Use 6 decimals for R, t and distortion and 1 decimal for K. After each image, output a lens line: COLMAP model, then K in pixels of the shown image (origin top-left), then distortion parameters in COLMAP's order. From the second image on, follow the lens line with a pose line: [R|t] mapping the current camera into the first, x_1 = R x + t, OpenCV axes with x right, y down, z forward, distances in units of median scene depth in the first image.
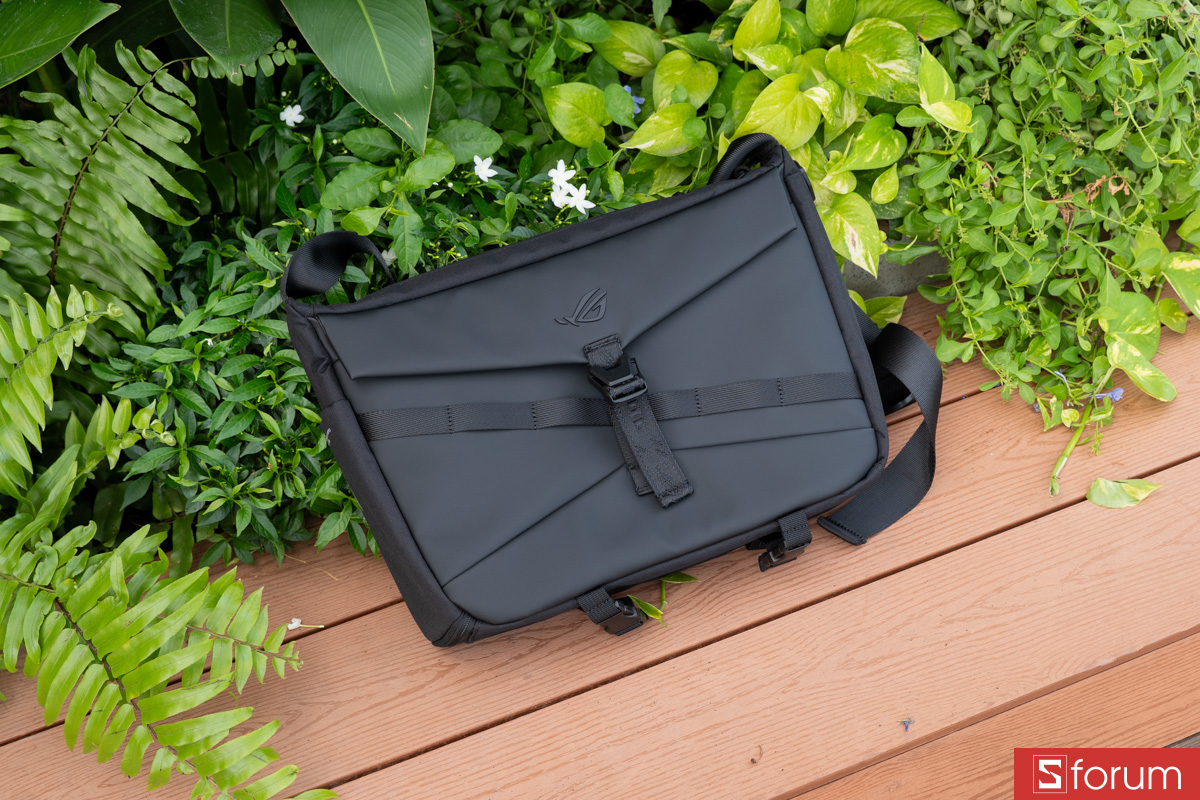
lens RADIAL K [[1687.2, 0, 600.0], [0, 1687.2, 400.0], [0, 0, 1]] dist [-0.020703, -0.046963]
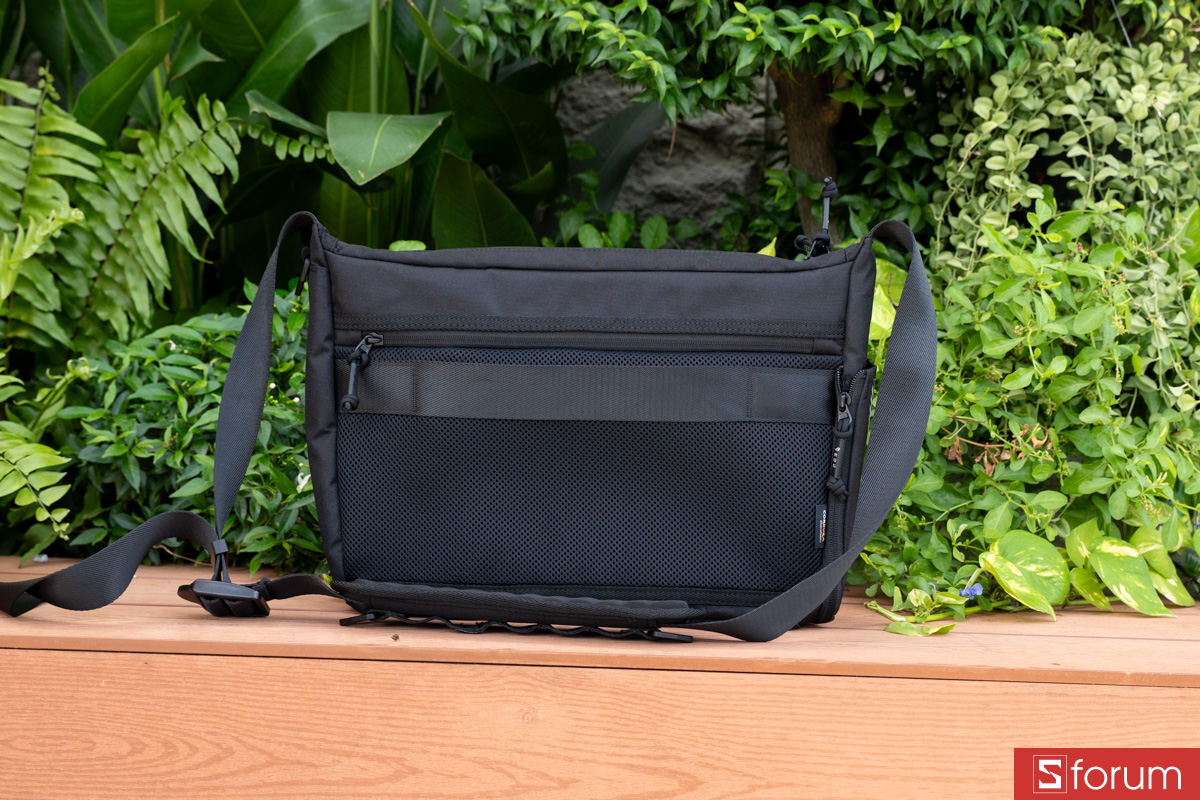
lens RADIAL K [[2113.5, 0, 600.0], [0, 2113.5, 400.0], [0, 0, 1]] dist [-0.074308, 1.180231]
pose [[0.909779, 0.170077, -0.378651, 0.599584], [-0.367021, 0.755715, -0.542394, 0.684003], [0.193903, 0.632431, 0.749955, 0.016196]]
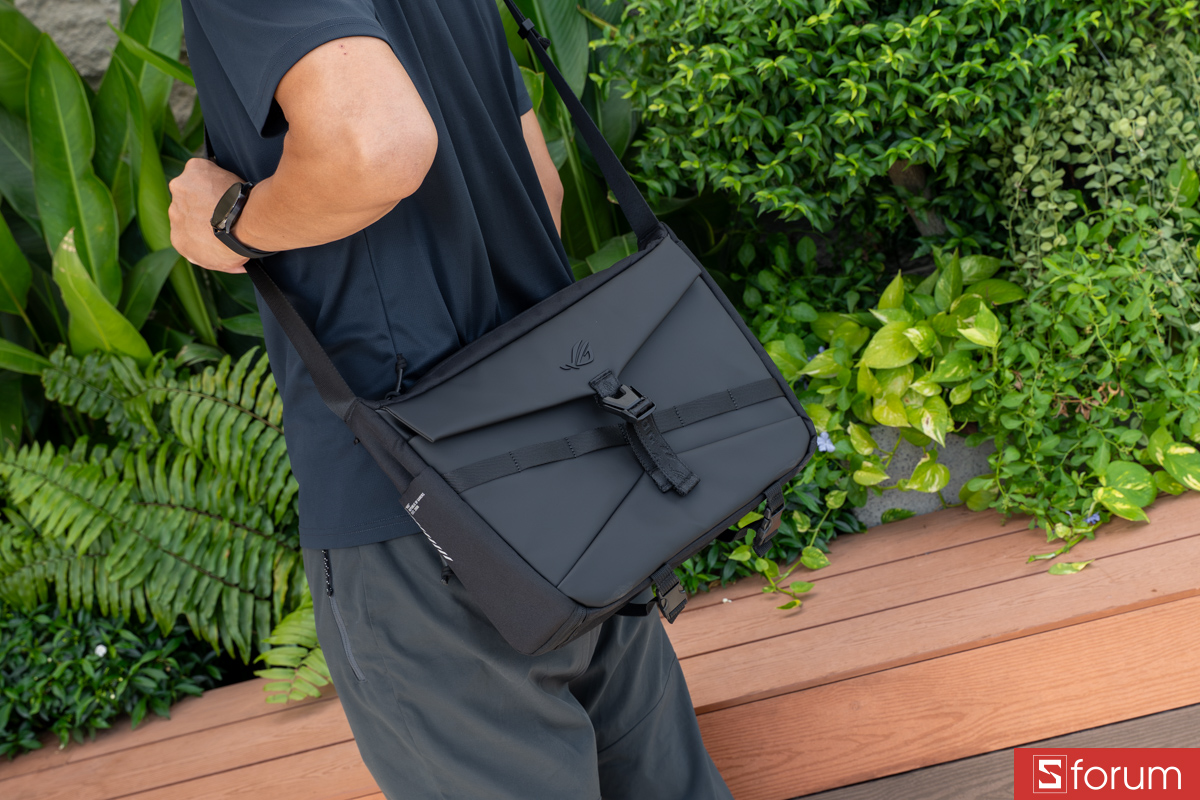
lens RADIAL K [[2369.7, 0, 600.0], [0, 2369.7, 400.0], [0, 0, 1]] dist [-0.015172, -0.106132]
pose [[0.914983, -0.008558, -0.403401, 0.812578], [-0.139185, 0.931716, -0.335460, 0.701969], [0.378726, 0.363088, 0.851313, -1.018027]]
